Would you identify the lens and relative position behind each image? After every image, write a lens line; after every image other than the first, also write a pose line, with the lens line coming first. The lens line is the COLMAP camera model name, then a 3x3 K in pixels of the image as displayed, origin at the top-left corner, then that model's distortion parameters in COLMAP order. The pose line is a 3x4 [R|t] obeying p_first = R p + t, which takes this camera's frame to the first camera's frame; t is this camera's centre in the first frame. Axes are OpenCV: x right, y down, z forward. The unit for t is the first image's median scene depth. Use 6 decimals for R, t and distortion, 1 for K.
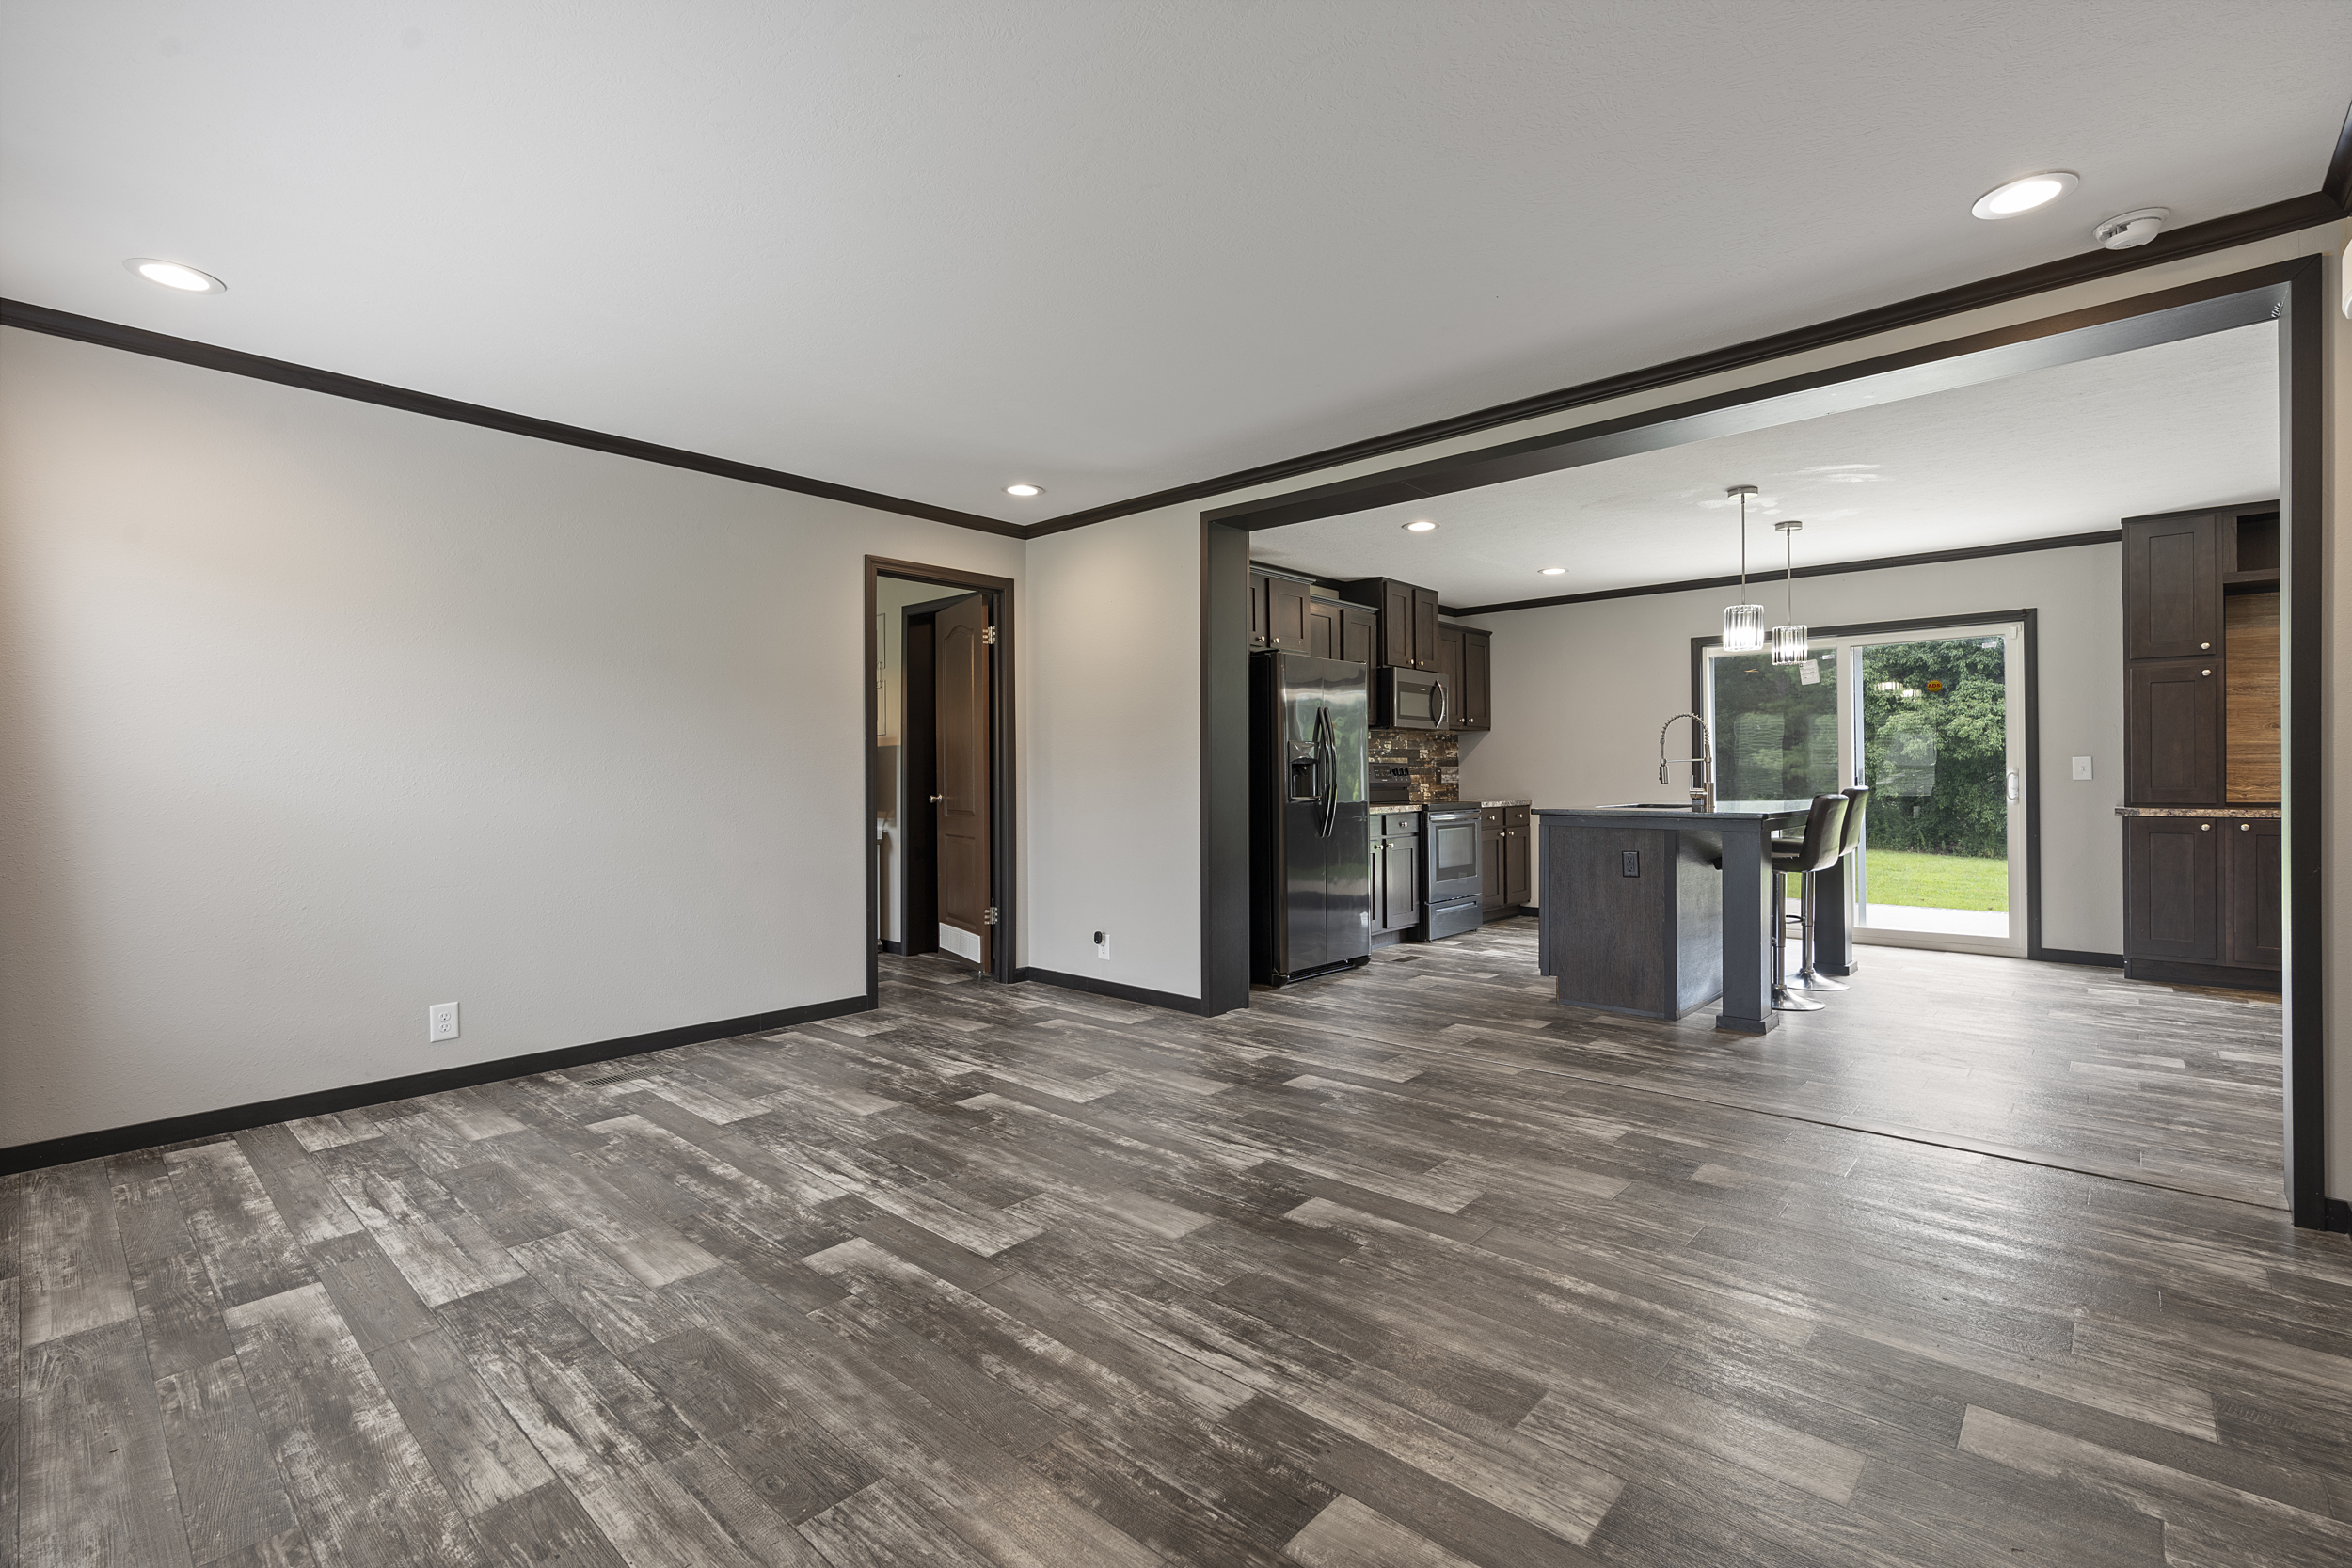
lens RADIAL K [[1065.2, 0, 1170.9], [0, 1065.2, 786.1], [0, 0, 1]] dist [-0.007628, 0.003318]
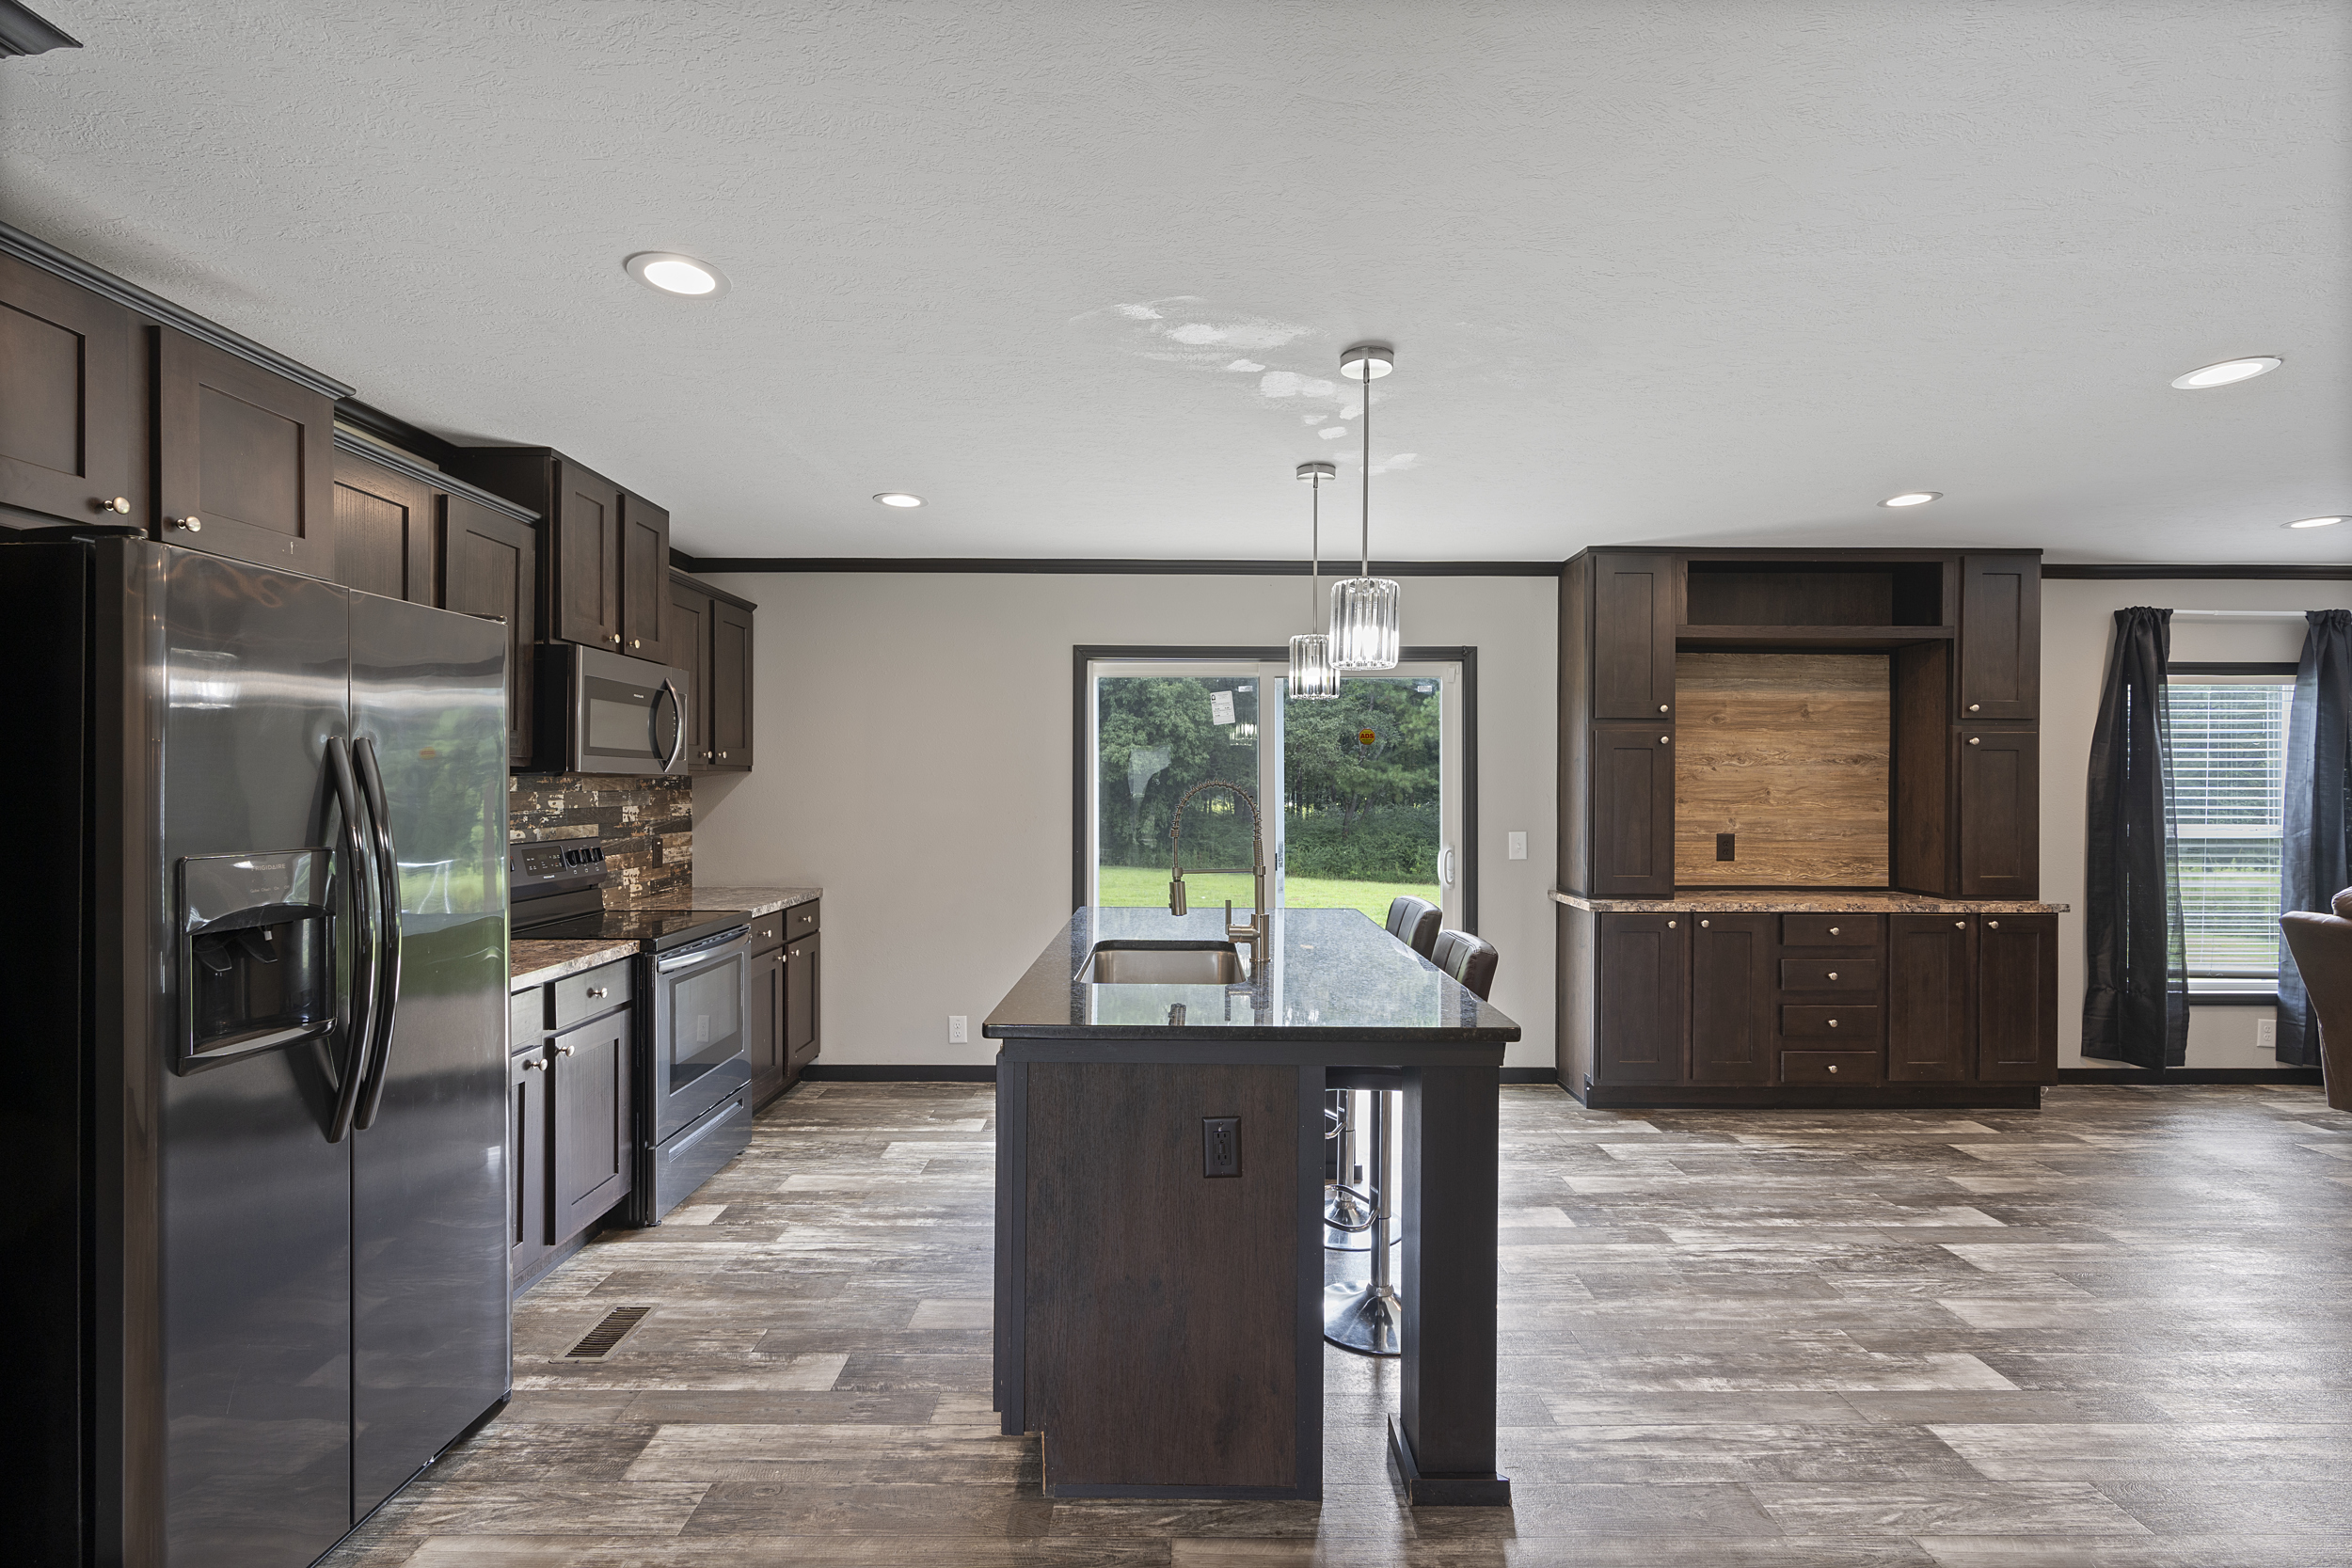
lens RADIAL K [[1065.2, 0, 1185.9], [0, 1065.2, 779.5], [0, 0, 1]] dist [-0.007628, 0.003318]
pose [[0.733253, 0.012182, 0.679847, 0.087934], [-0.001830, 0.999871, -0.015944, -0.044873], [-0.679954, 0.010447, 0.733181, 0.469199]]
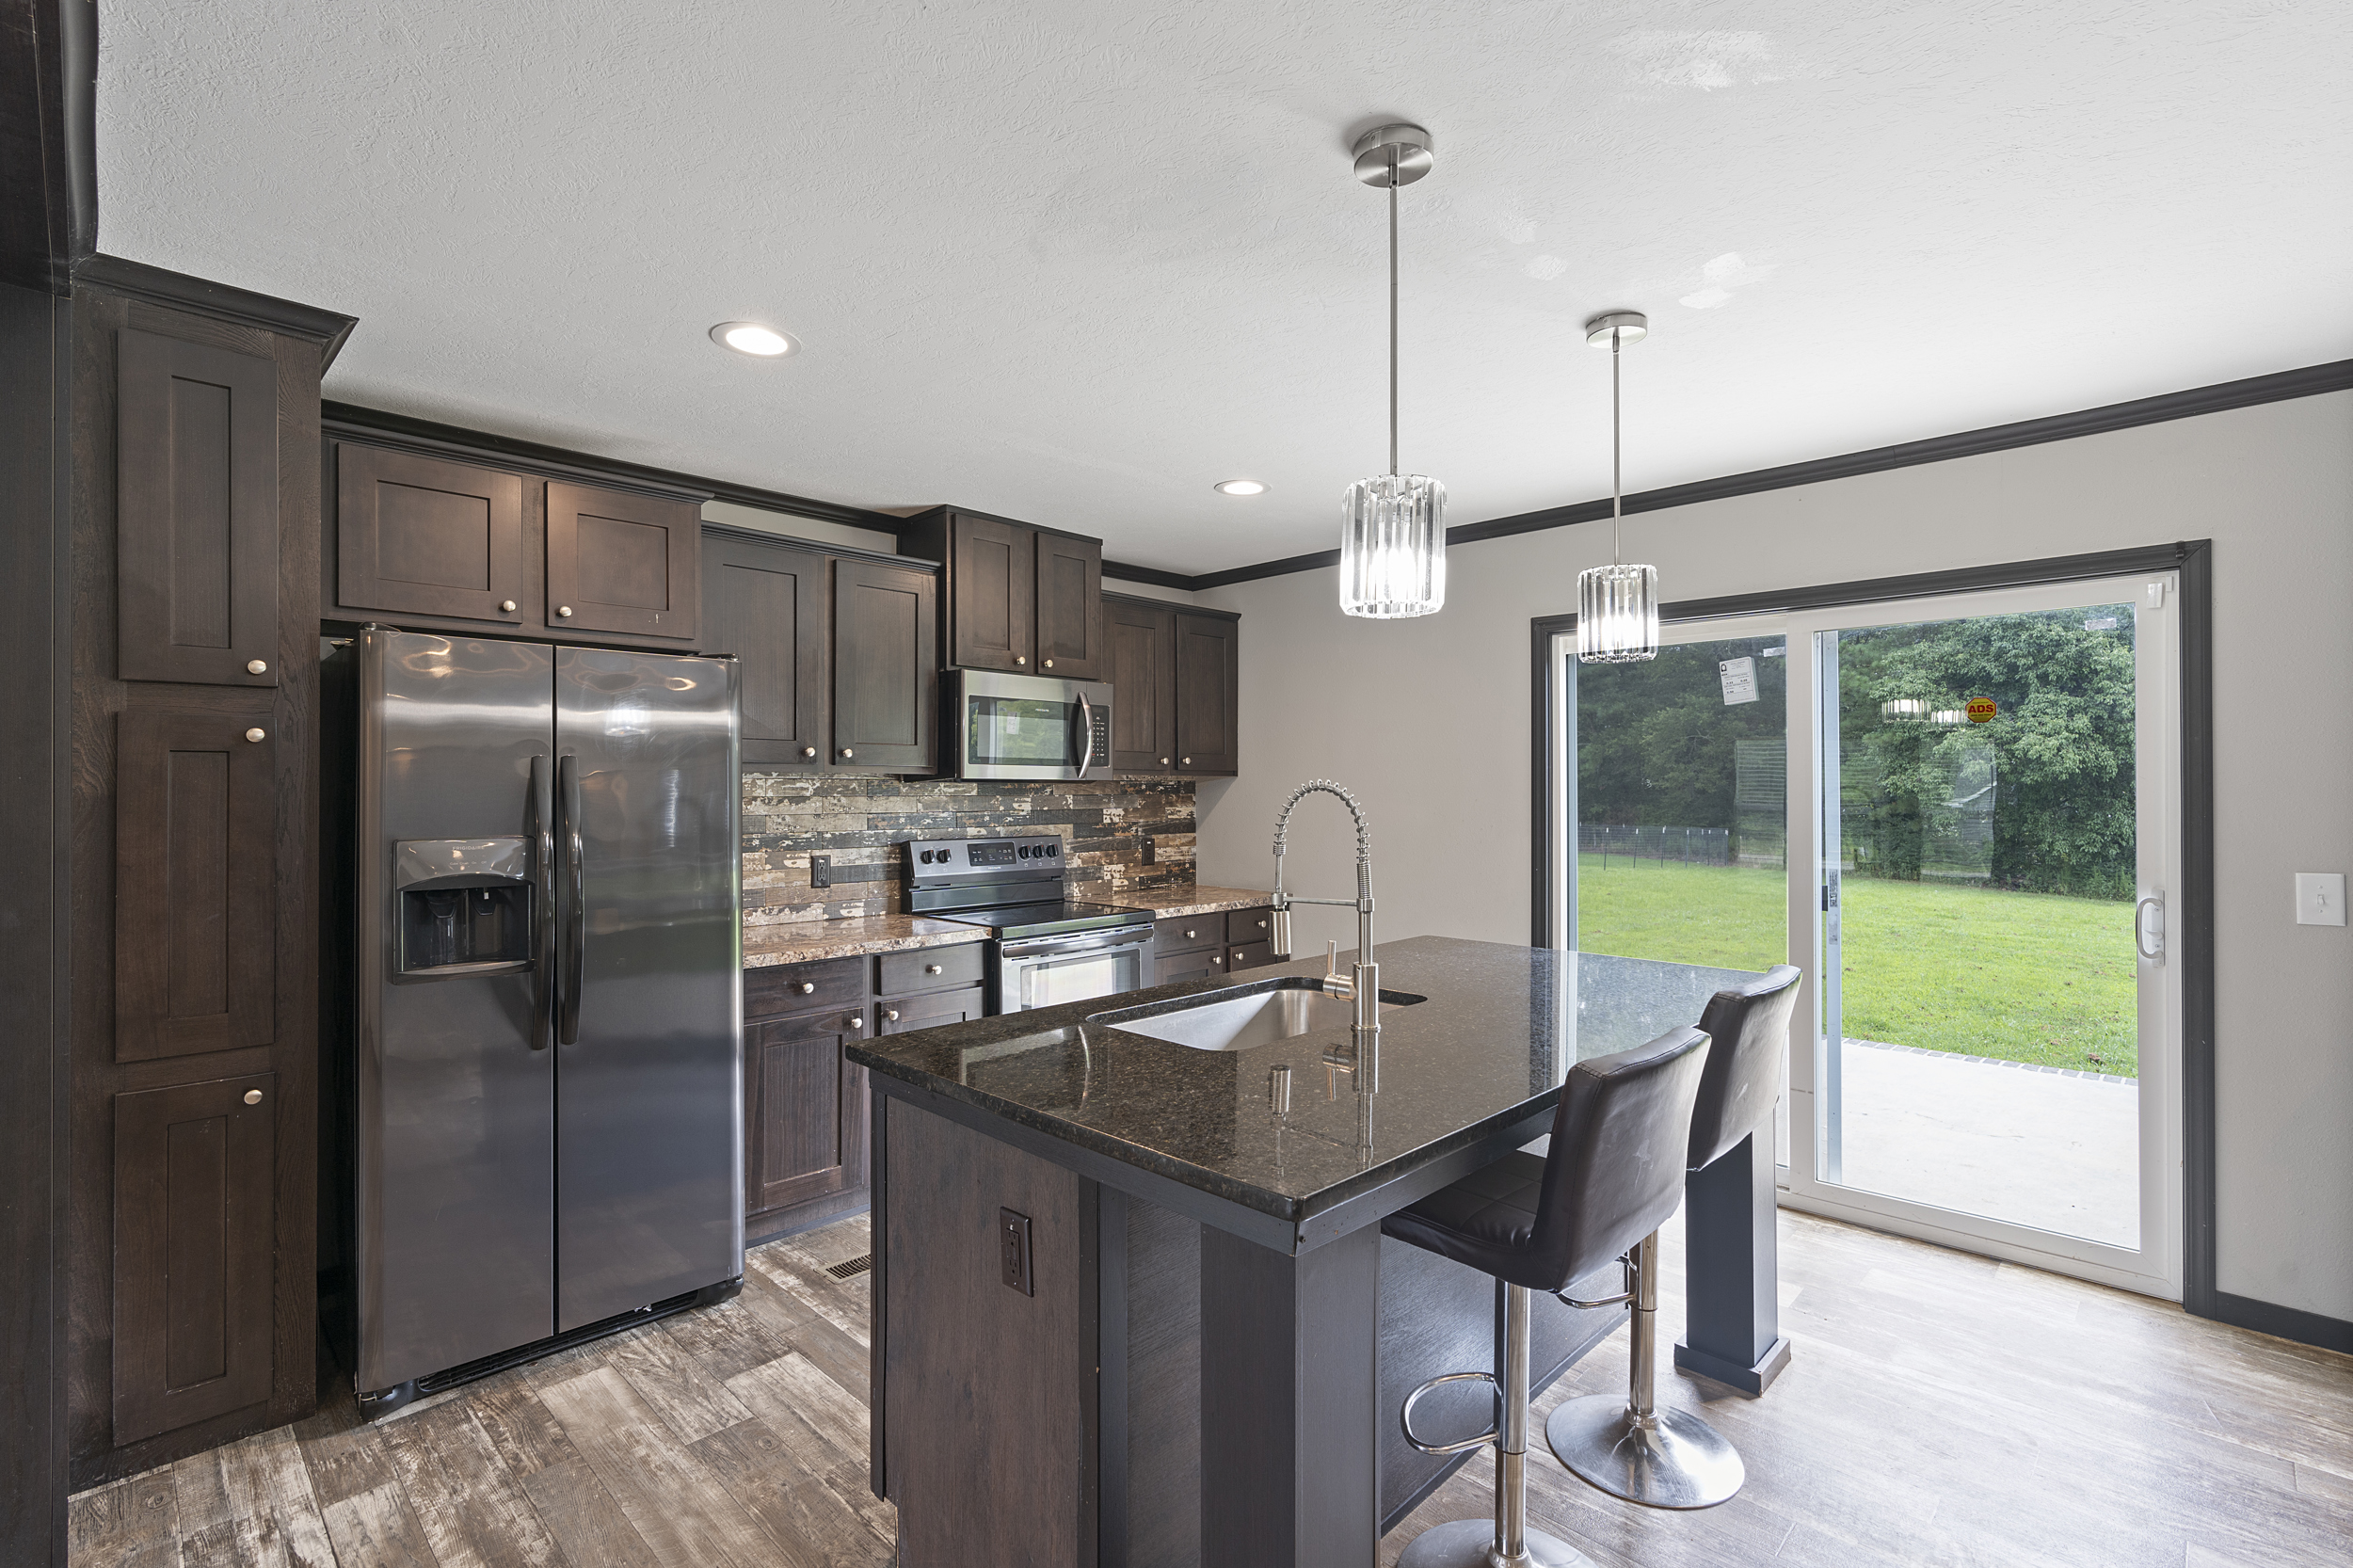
lens RADIAL K [[1065.8, 0, 1178.7], [0, 1065.8, 793.7], [0, 0, 1]] dist [-0.007628, 0.003318]
pose [[0.999331, 0.007309, -0.035835, 0.334384], [-0.007361, 0.999972, -0.001329, -0.047595], [0.035824, 0.001592, 0.999357, 0.452189]]
